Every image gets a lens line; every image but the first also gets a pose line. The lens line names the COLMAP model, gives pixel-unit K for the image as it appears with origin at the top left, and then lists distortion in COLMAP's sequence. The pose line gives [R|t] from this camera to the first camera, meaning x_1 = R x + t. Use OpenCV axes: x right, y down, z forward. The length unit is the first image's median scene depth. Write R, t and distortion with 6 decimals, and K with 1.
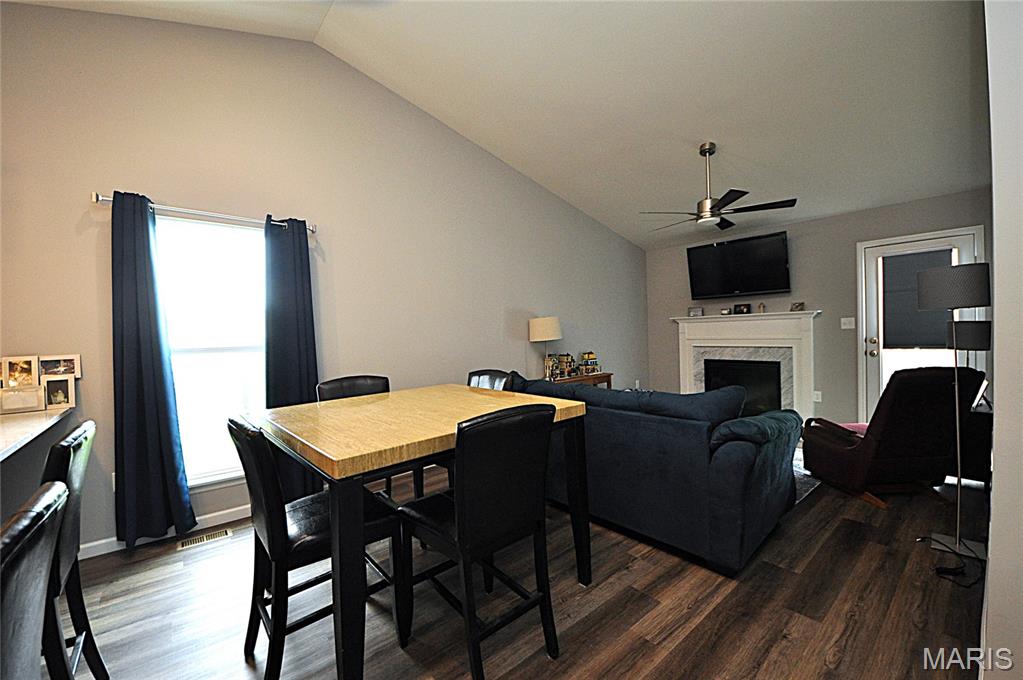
lens RADIAL K [[401.8, 0, 514.6], [0, 401.8, 340.8], [0, 0, 1]] dist [0.038539, -0.028471]
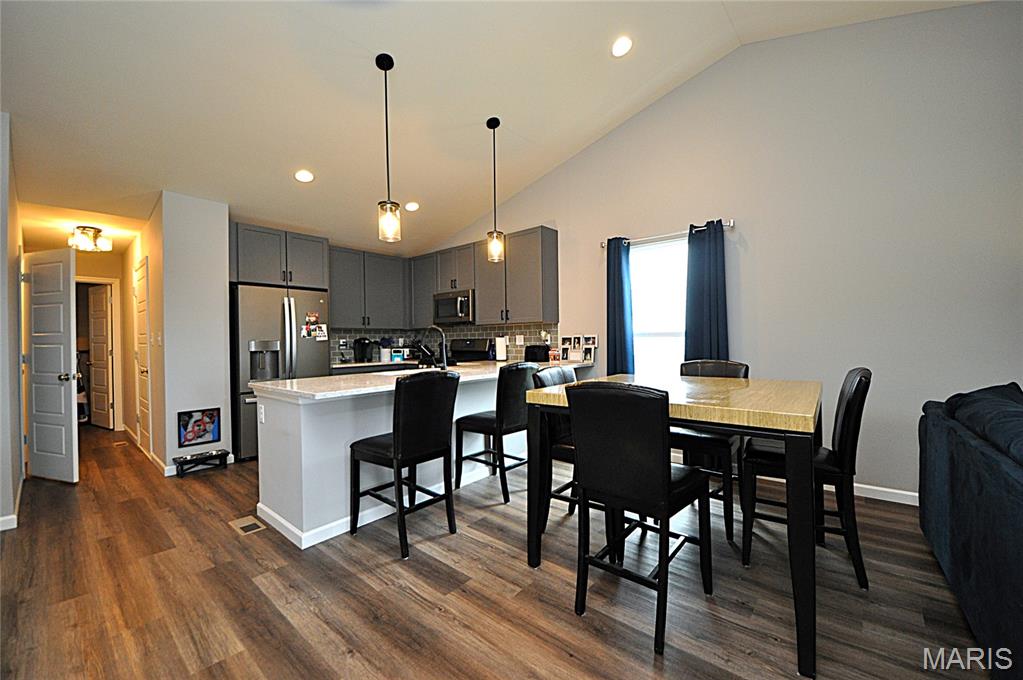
lens RADIAL K [[401.8, 0, 514.6], [0, 401.8, 340.8], [0, 0, 1]] dist [0.038539, -0.028471]
pose [[0.168461, 0.032191, -0.985183, 0.524593], [-0.010108, 0.999470, 0.030929, 0.007983], [0.985656, 0.004748, 0.168697, 0.269362]]
